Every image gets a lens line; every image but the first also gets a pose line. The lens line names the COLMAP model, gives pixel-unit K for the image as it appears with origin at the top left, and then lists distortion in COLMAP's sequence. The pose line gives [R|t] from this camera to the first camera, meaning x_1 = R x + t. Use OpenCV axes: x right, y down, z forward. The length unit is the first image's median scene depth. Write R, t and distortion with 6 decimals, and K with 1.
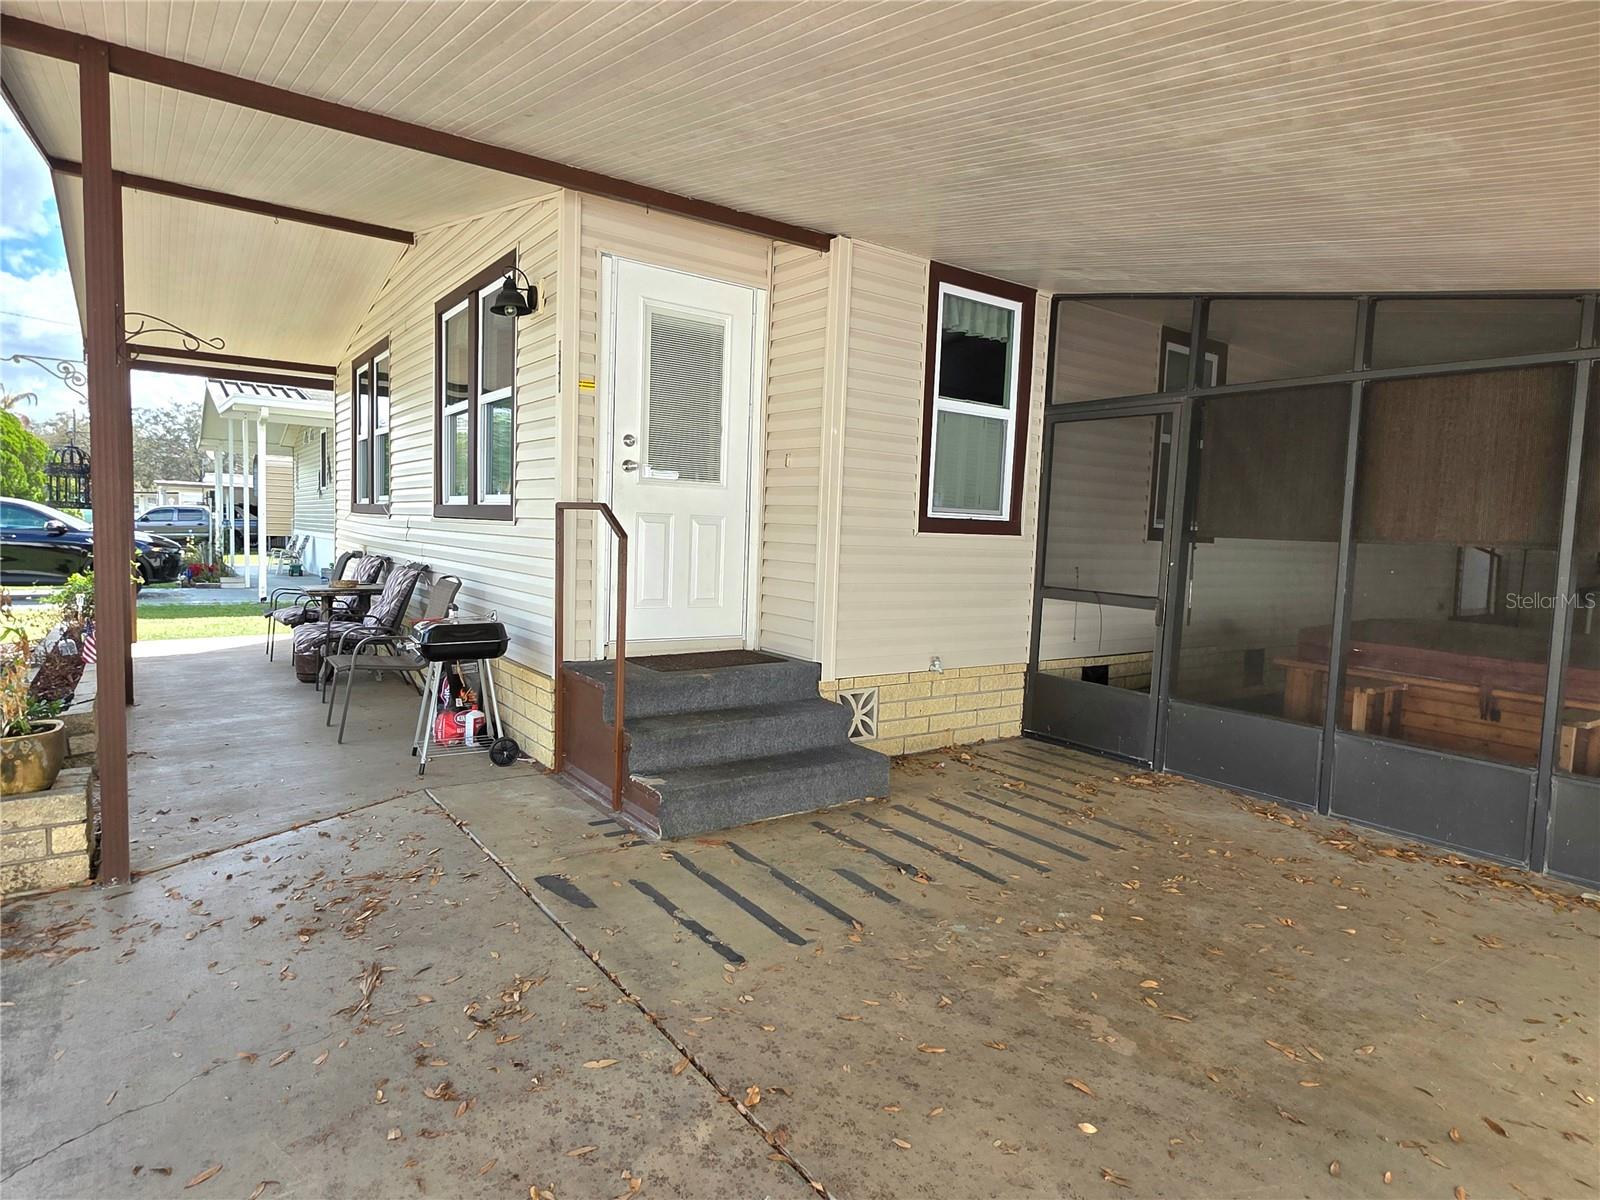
lens RADIAL K [[919.6, 0, 800.0], [0, 919.6, 600.0], [0, 0, 1]] dist [-0.004093, -0.000655]
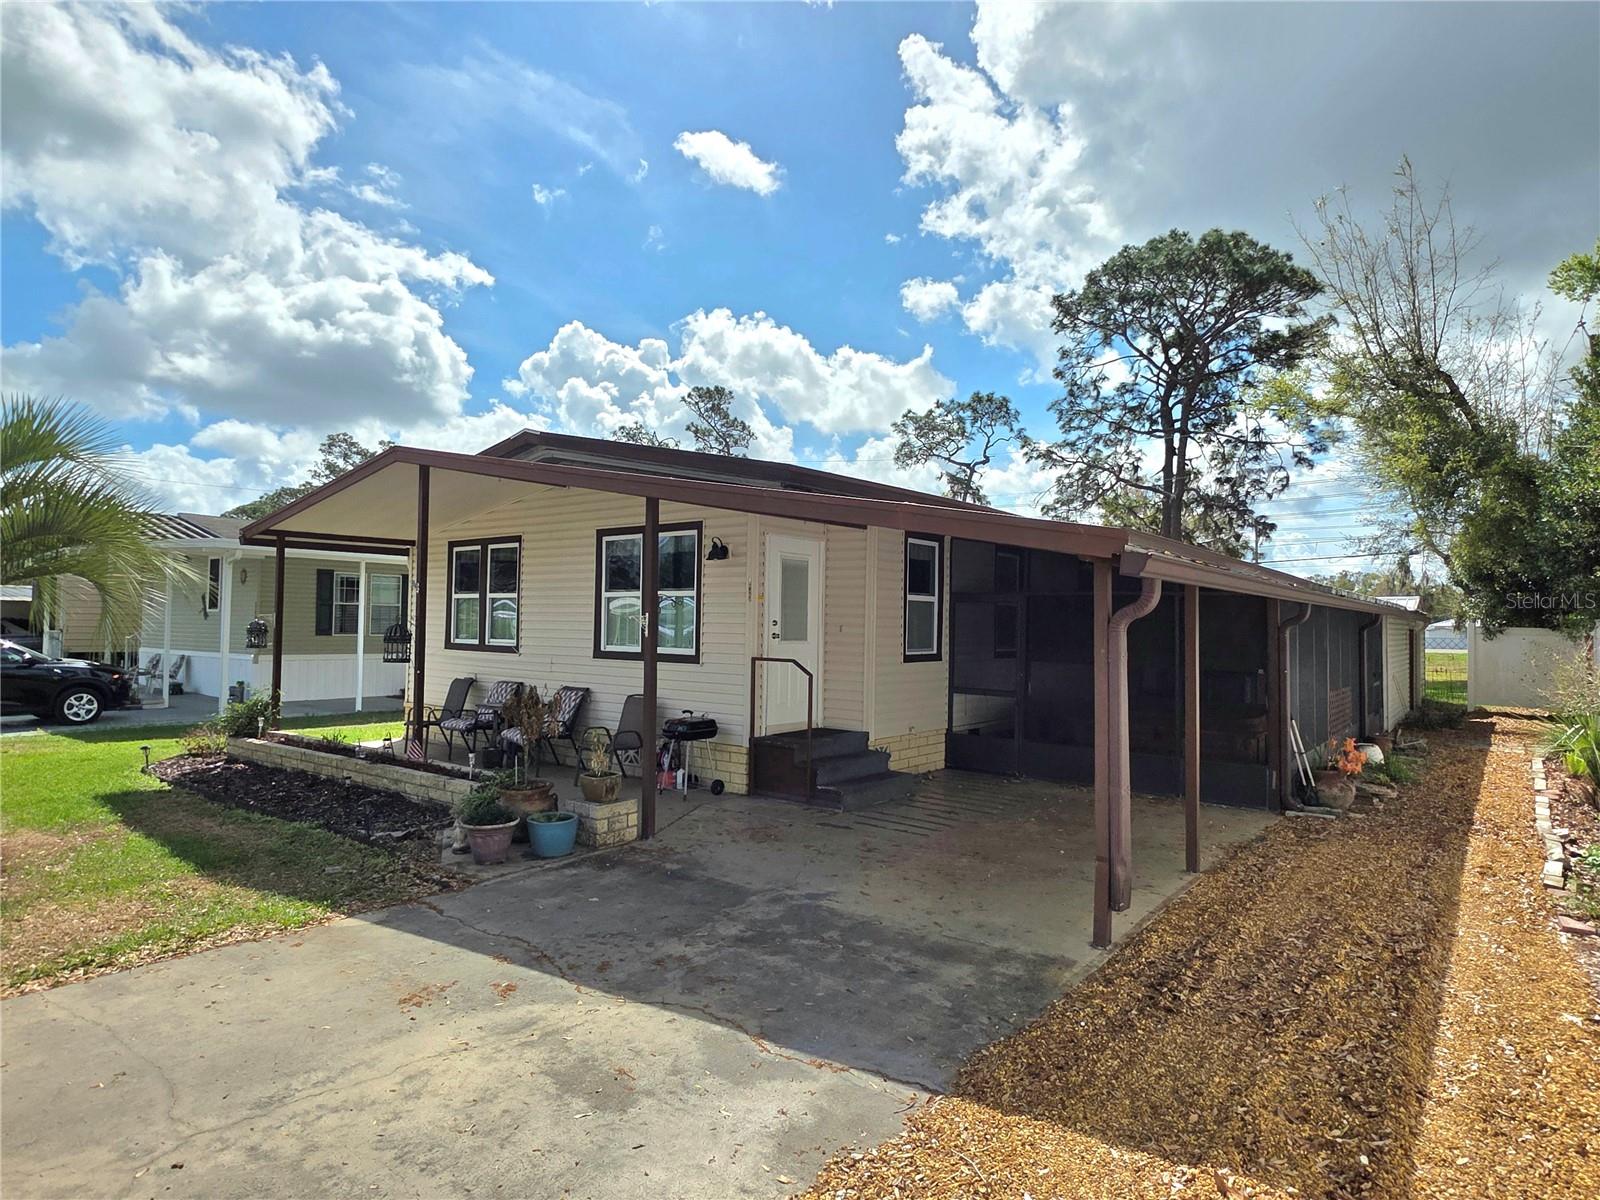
lens RADIAL K [[919.6, 0, 800.0], [0, 919.6, 600.0], [0, 0, 1]] dist [-0.004093, -0.000655]
pose [[0.962635, -0.014643, 0.270407, -0.604116], [0.040951, 0.994925, -0.091906, -0.035421], [-0.267689, 0.099545, 0.958349, -0.826129]]
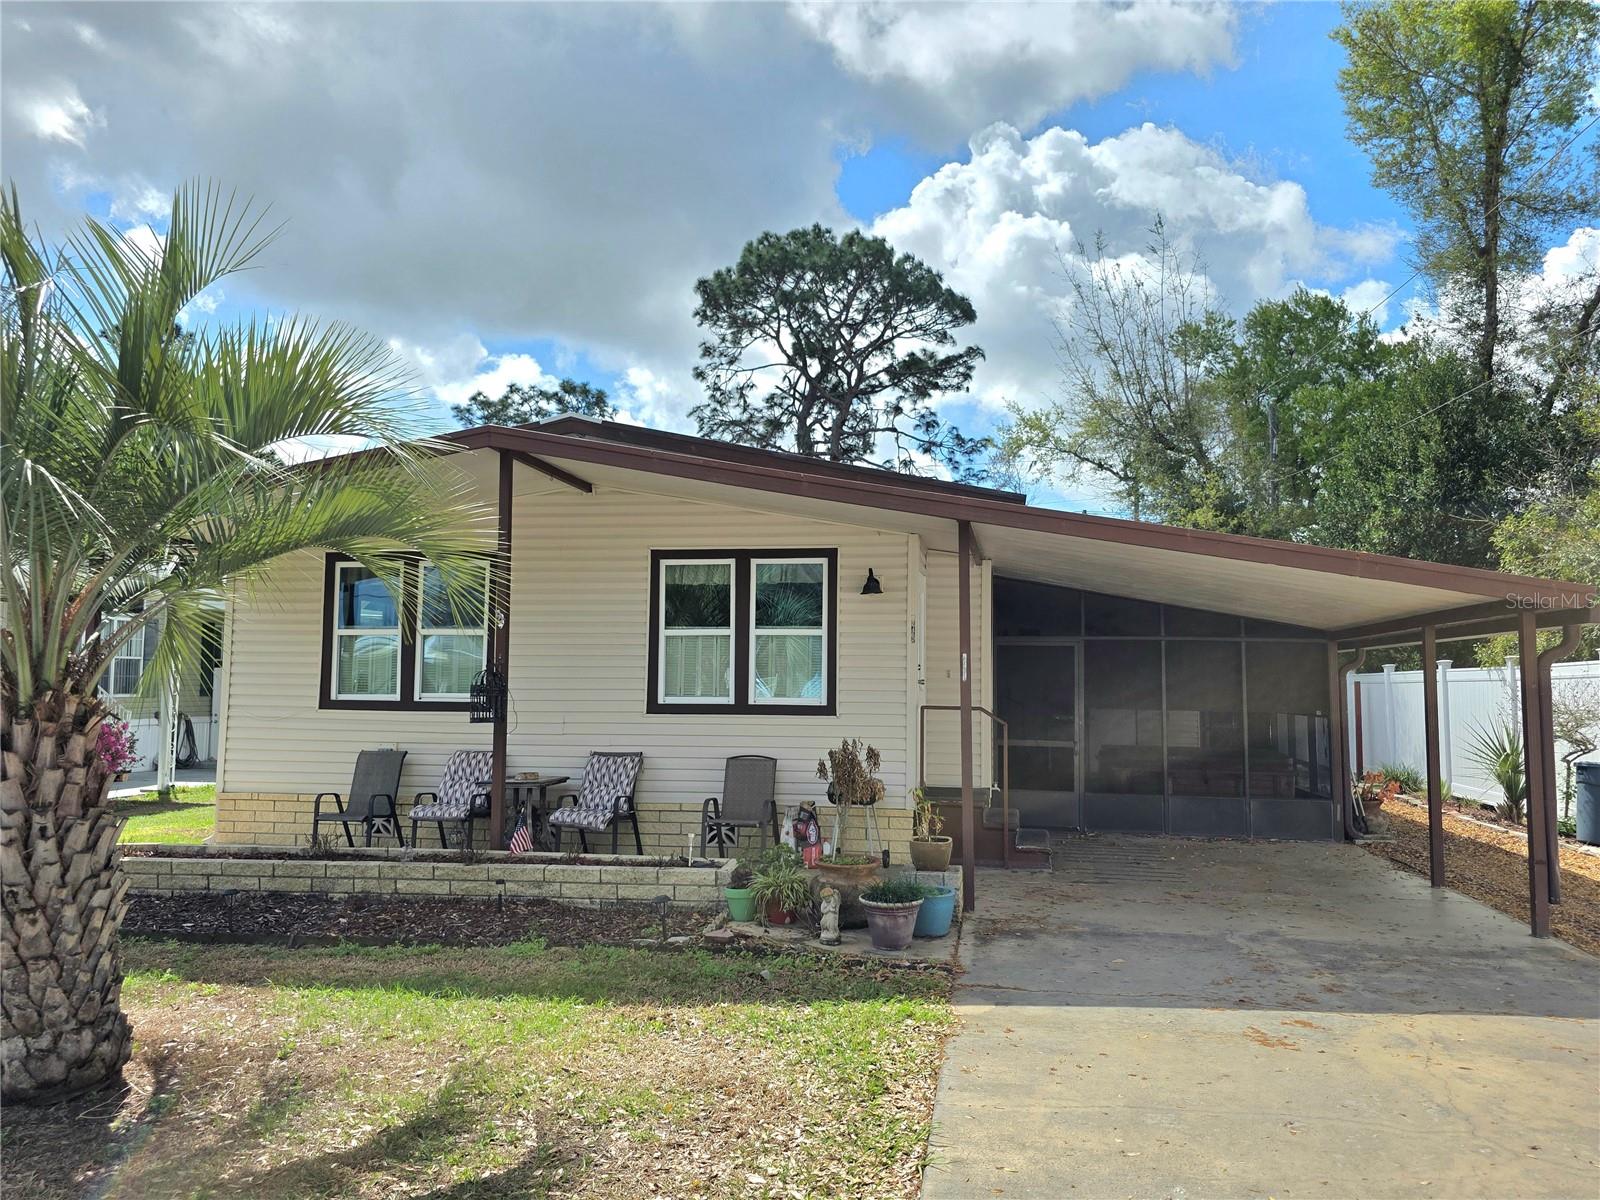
lens RADIAL K [[1215.5, 0, 800.0], [0, 1215.5, 600.0], [0, 0, 1]] dist [0.147101, -0.136262]
pose [[0.692822, 0.020525, 0.720817, -1.821874], [0.073892, 0.992312, -0.099278, -0.077774], [-0.717313, 0.122045, 0.685979, -0.414950]]
